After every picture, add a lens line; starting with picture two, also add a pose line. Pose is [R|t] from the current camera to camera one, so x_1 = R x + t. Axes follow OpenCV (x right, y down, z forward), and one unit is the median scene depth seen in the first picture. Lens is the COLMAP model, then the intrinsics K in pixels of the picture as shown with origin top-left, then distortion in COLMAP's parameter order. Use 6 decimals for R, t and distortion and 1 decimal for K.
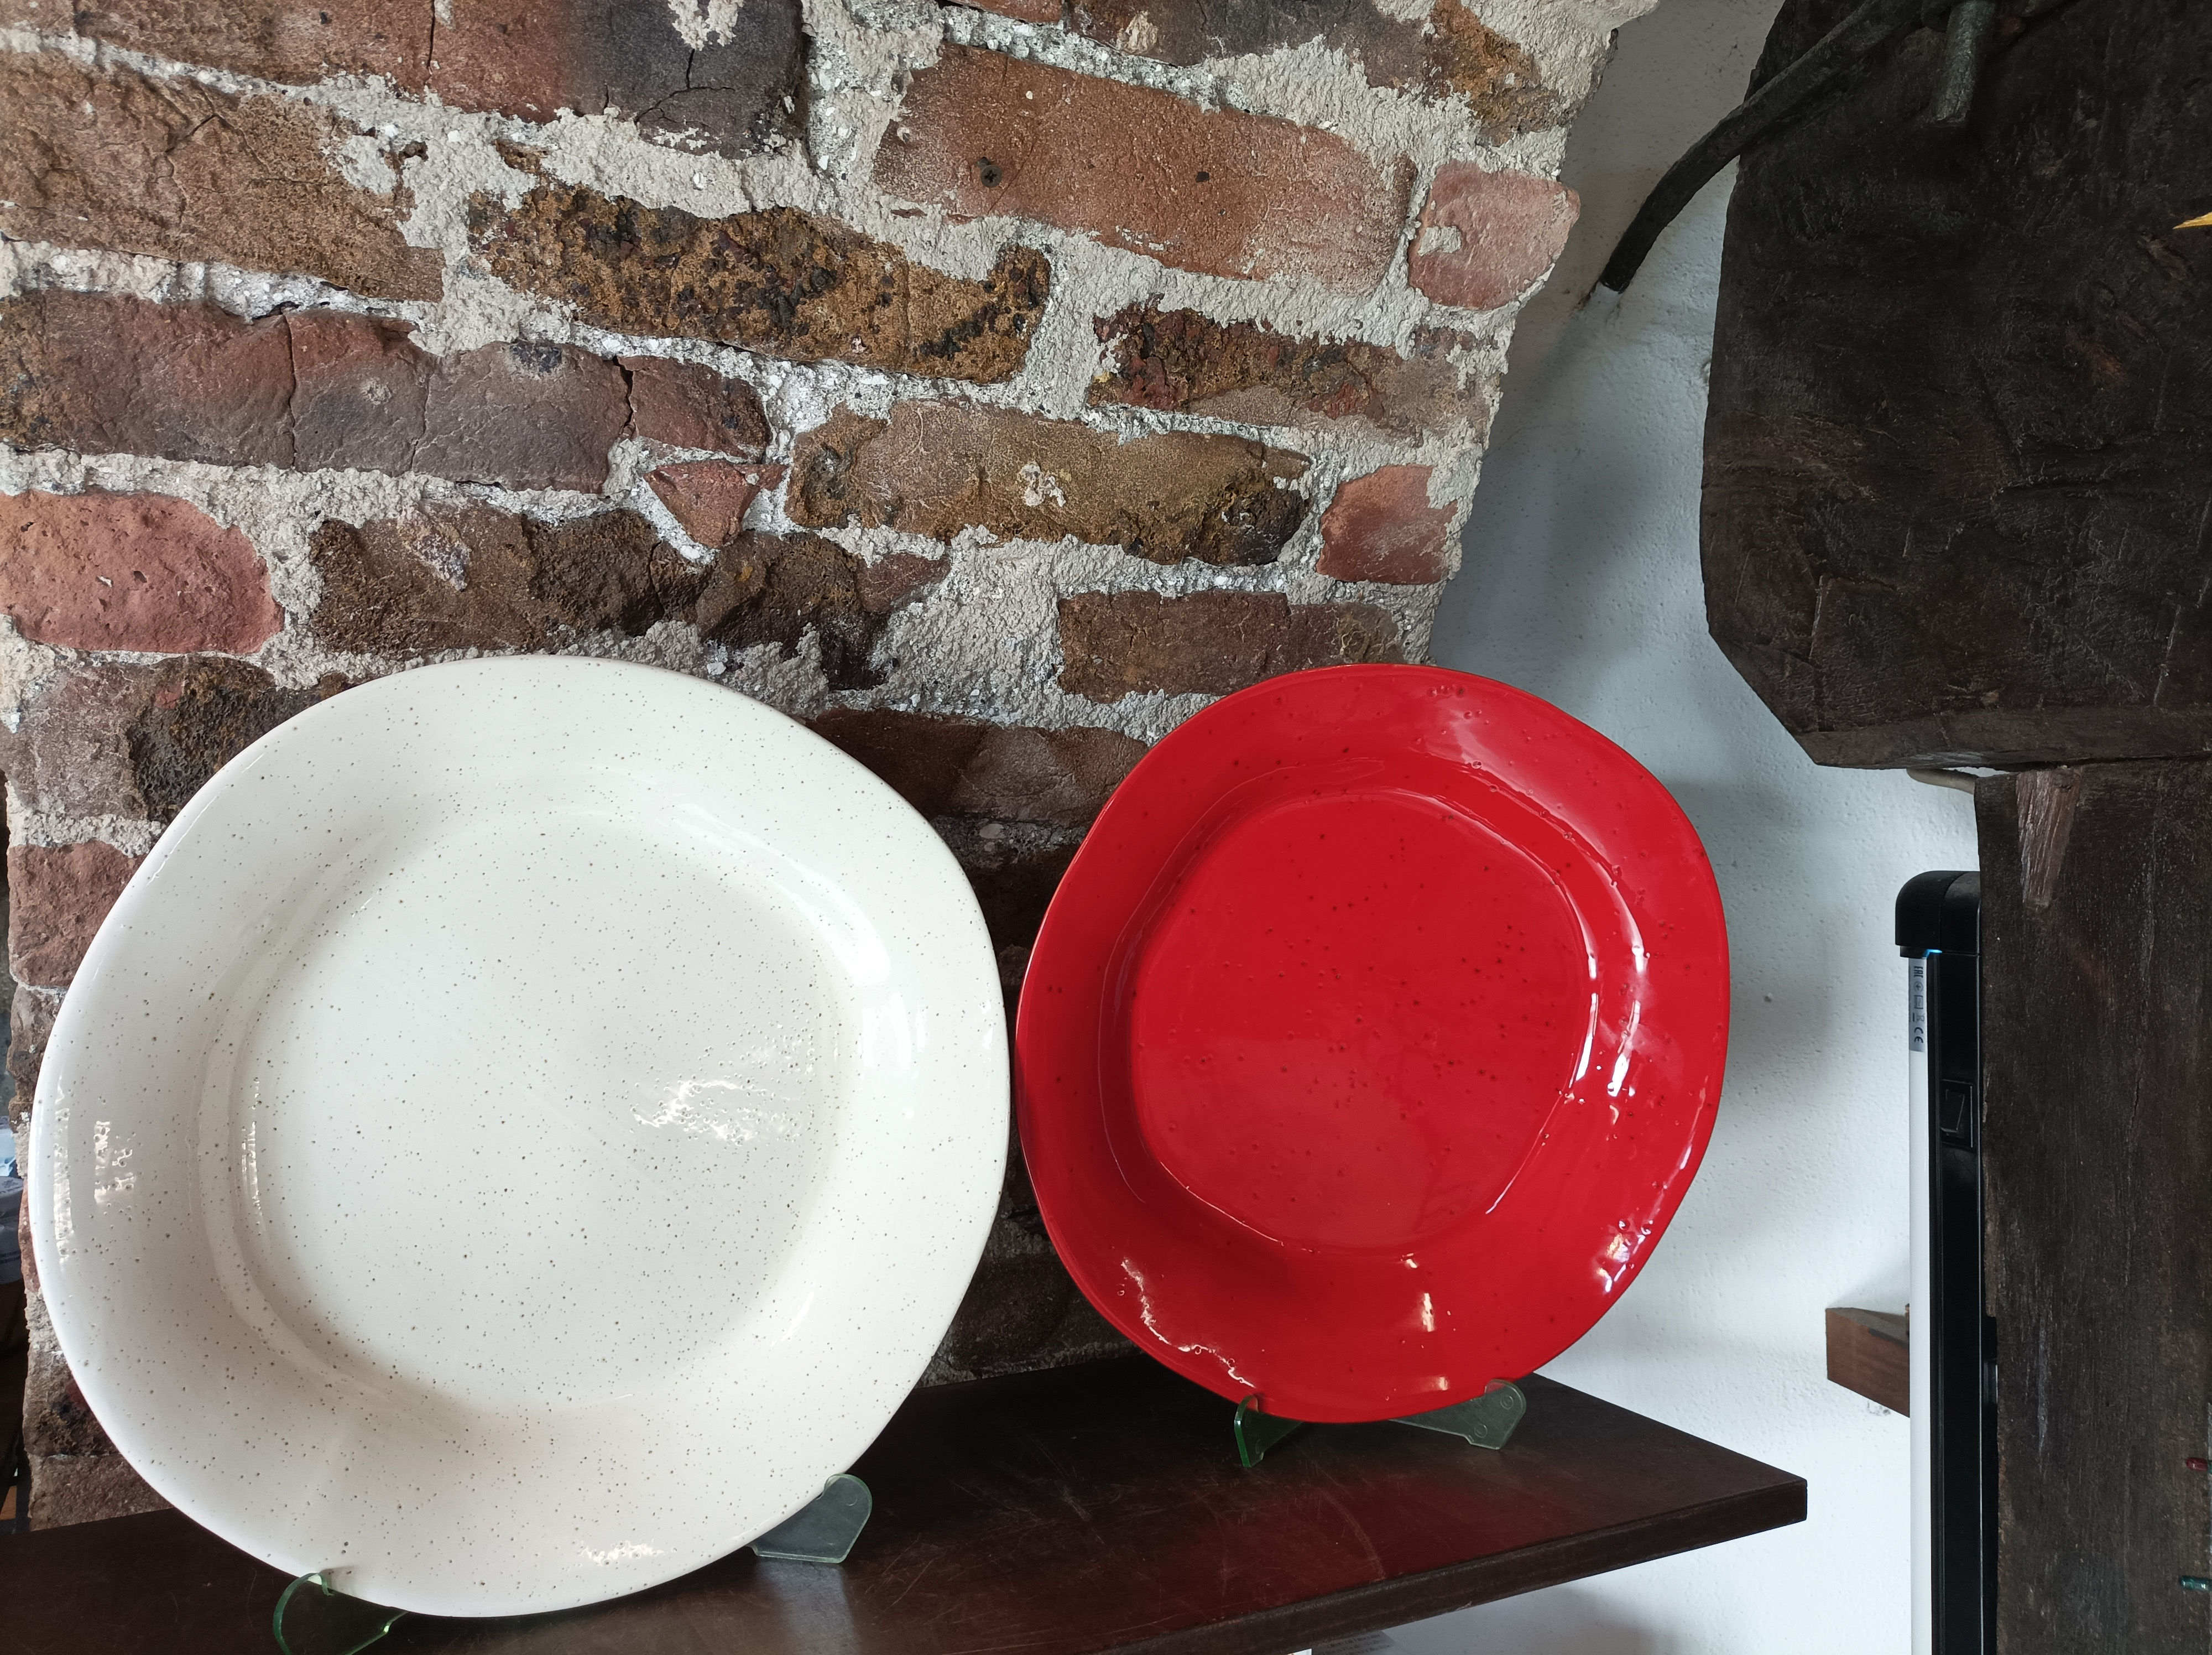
lens RADIAL K [[1670.4, 0, 1109.5], [0, 1670.4, 828.8], [0, 0, 1]] dist [0.050927, -0.065611]
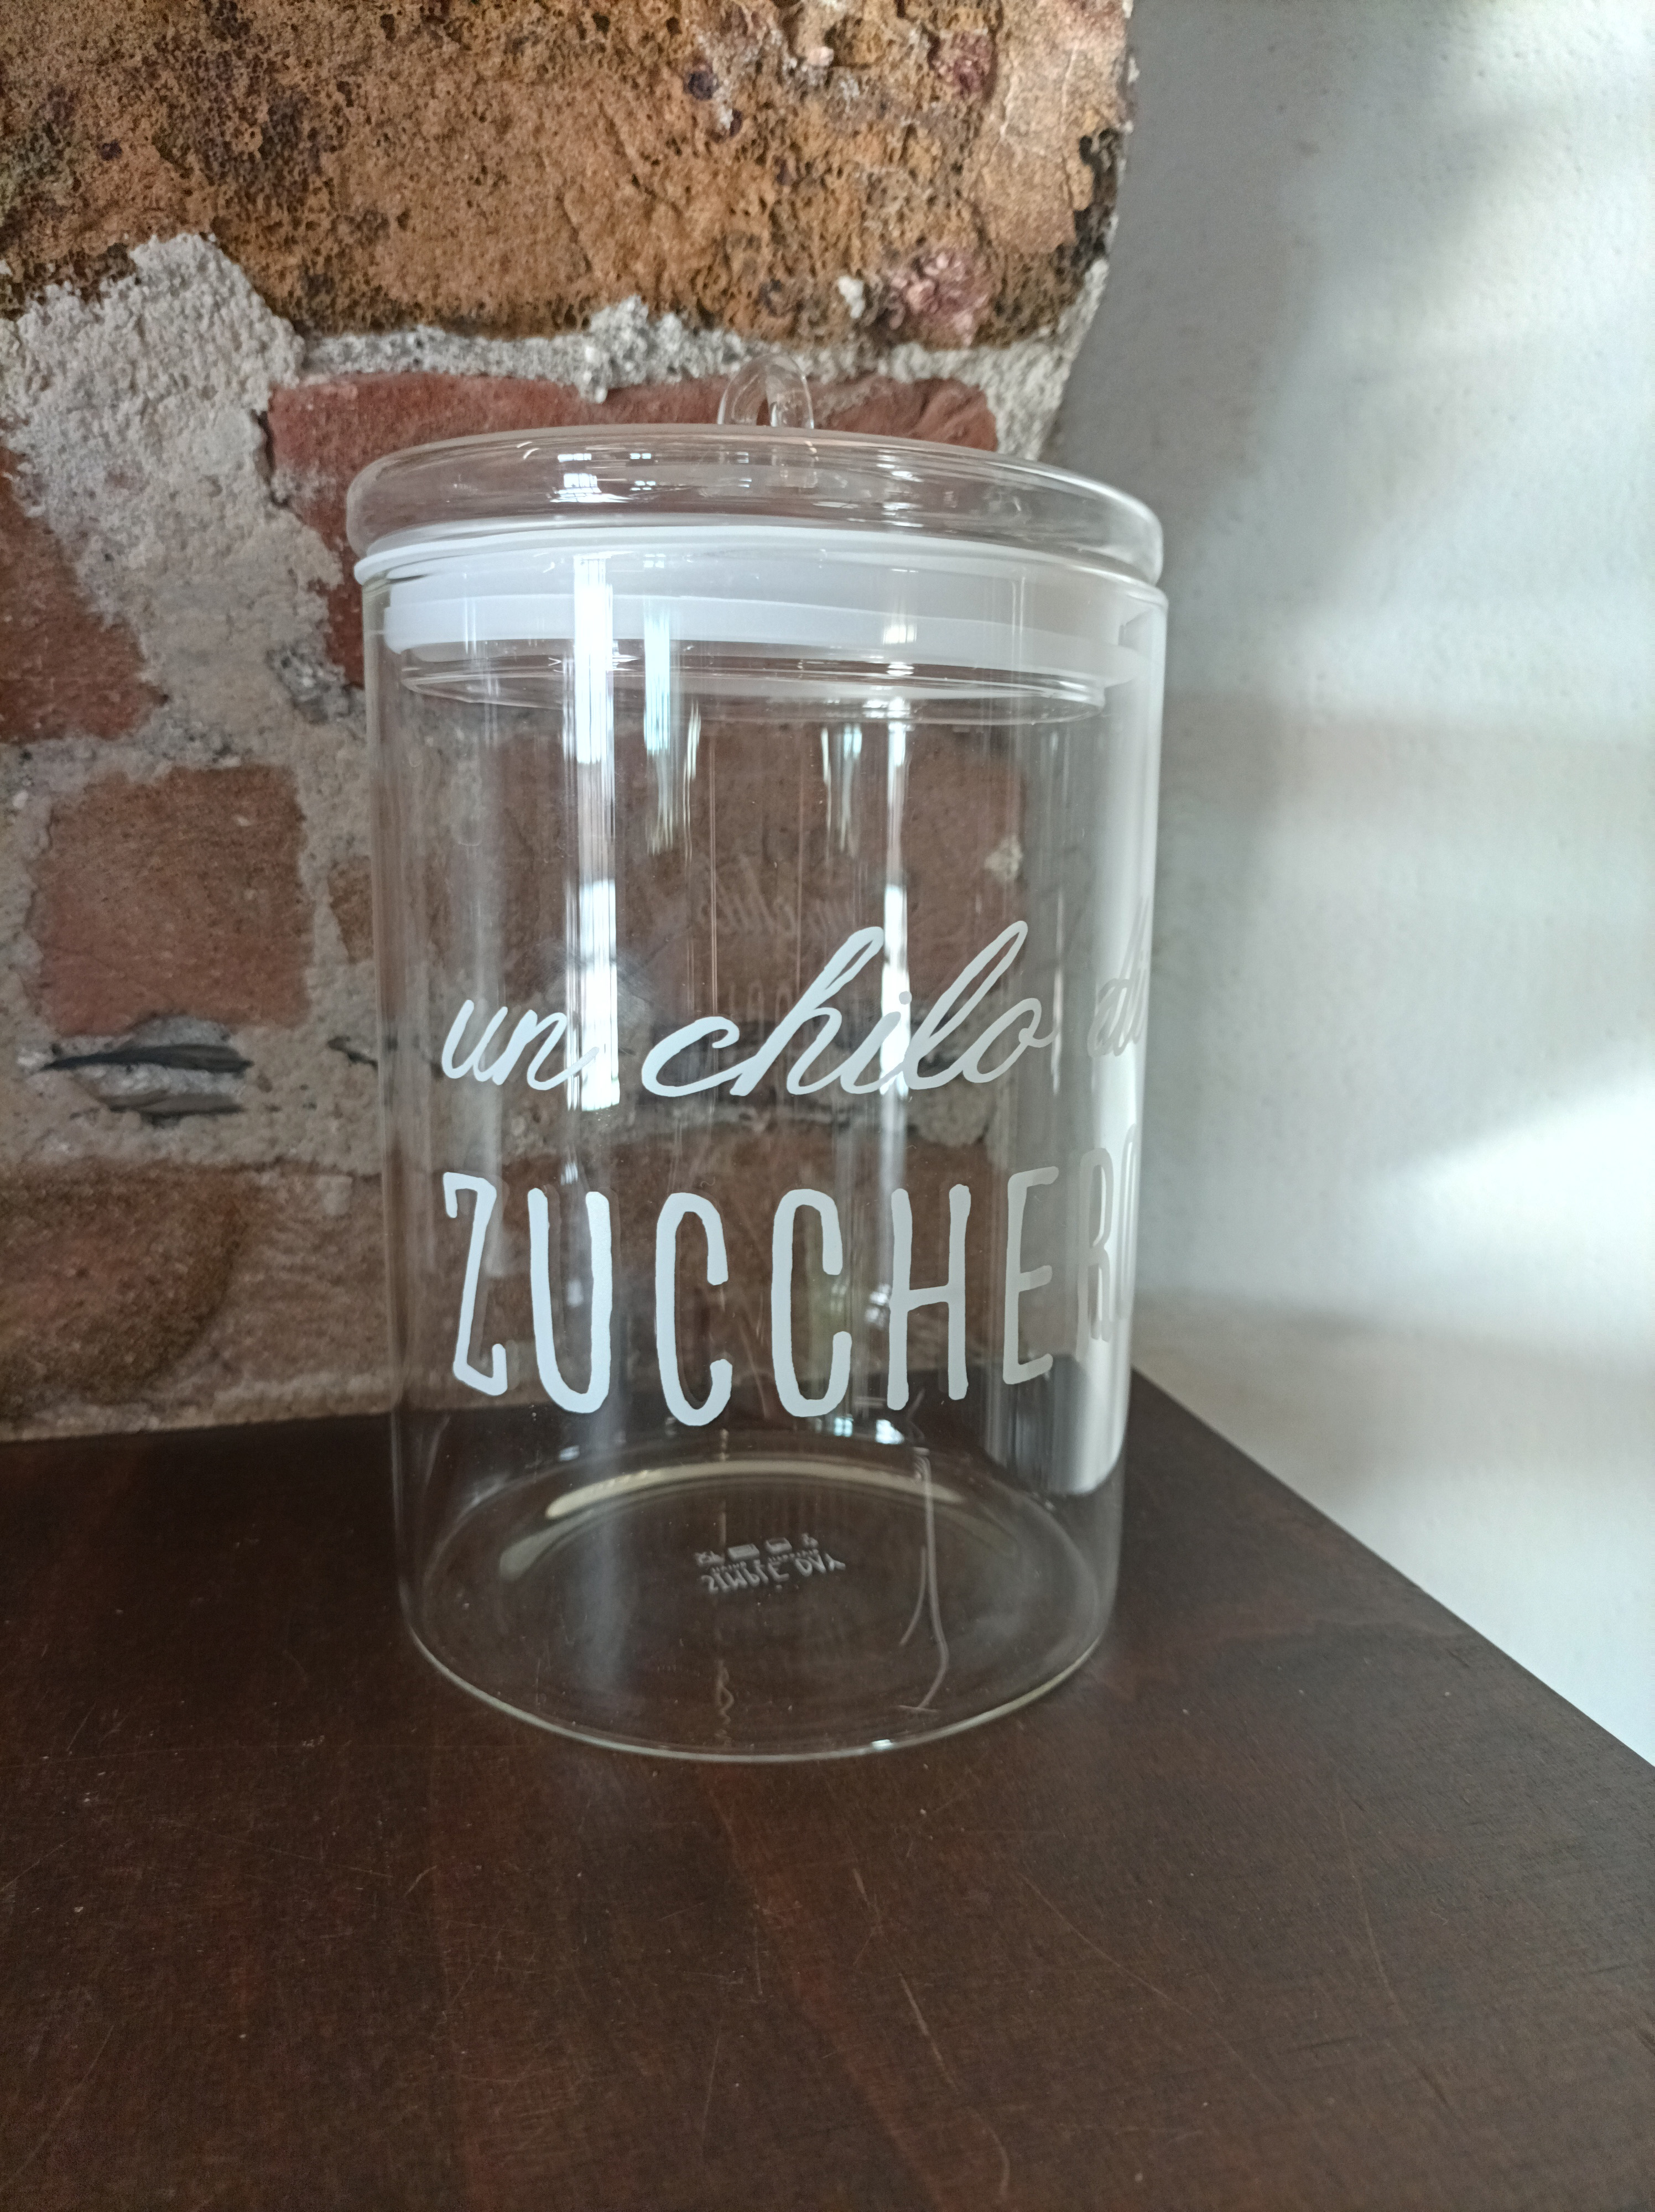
lens RADIAL K [[1720.8, 0, 828.7], [0, 1720.8, 1133.3], [0, 0, 1]] dist [-0.015816, -0.000318]
pose [[0.972408, 0.051394, -0.227554, 0.259006], [-0.001116, 0.976444, 0.215766, 0.192465], [0.233283, -0.209559, 0.949560, 0.788794]]
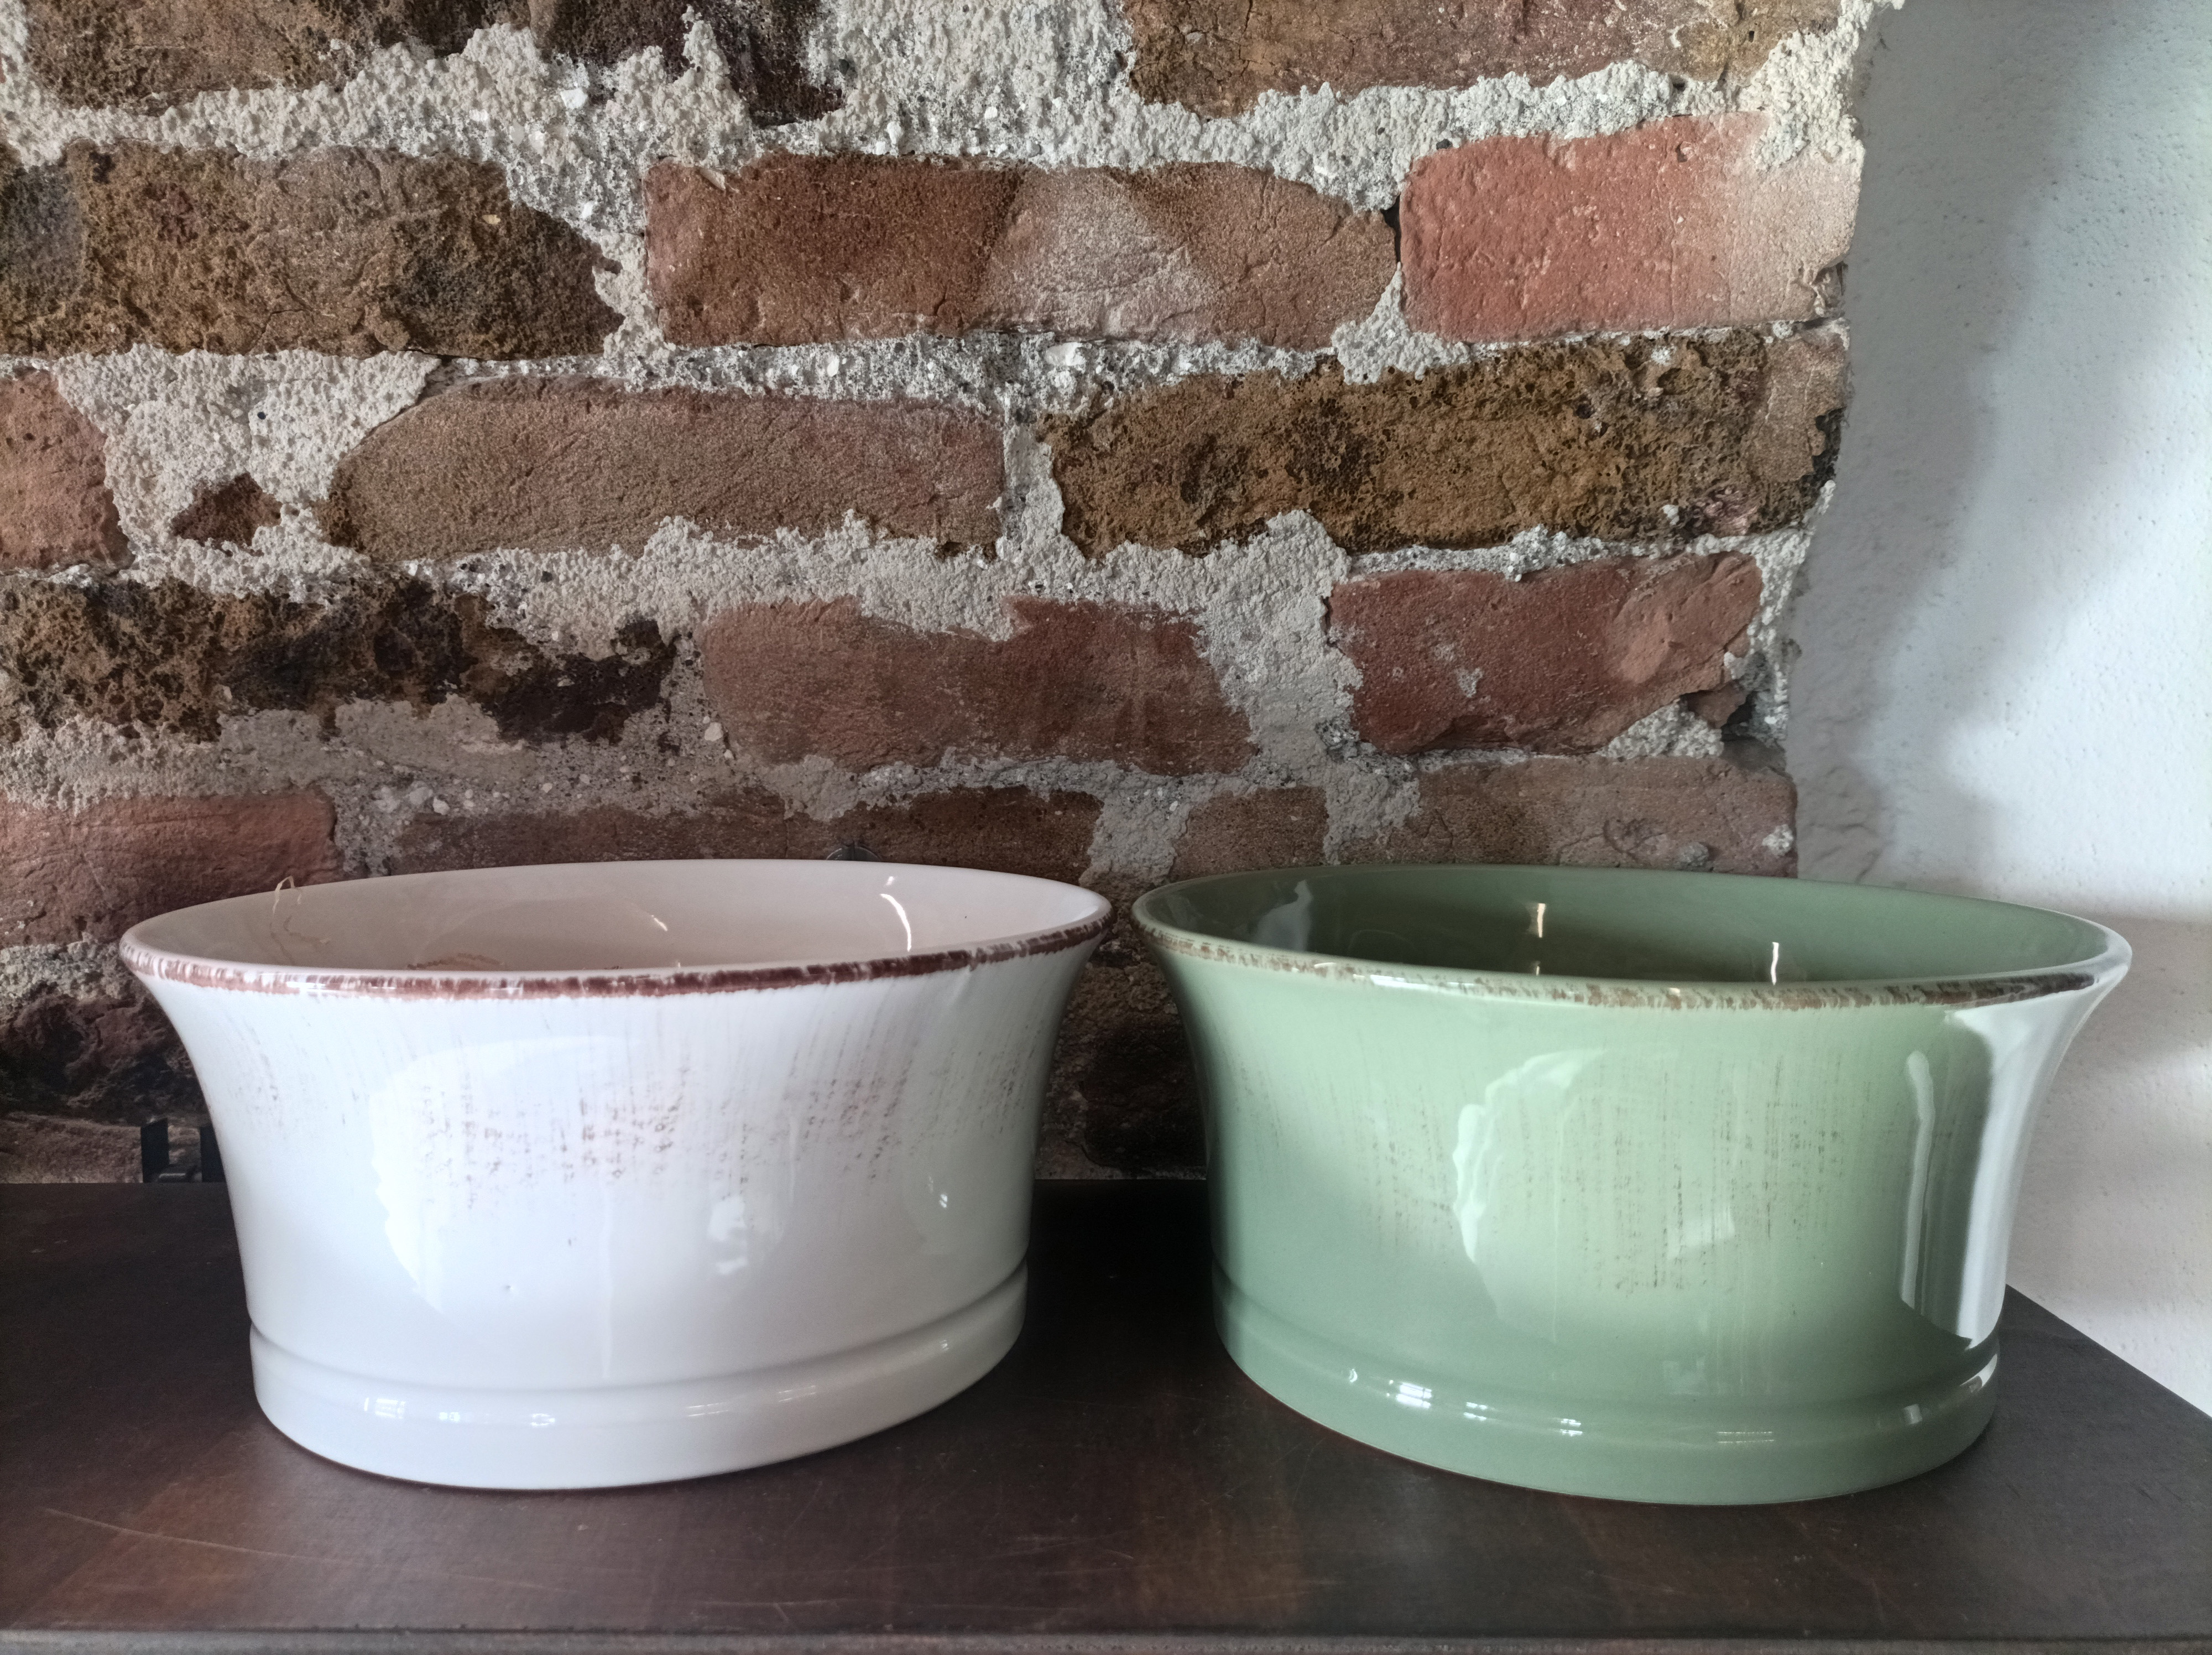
lens RADIAL K [[1669.9, 0, 1098.4], [0, 1669.9, 825.6], [0, 0, 1]] dist [0.027462, -0.029155]
pose [[0.876831, 0.027895, -0.479989, 0.289199], [0.016133, 0.996046, 0.087359, 0.143224], [0.480528, -0.084343, 0.872914, 0.479893]]
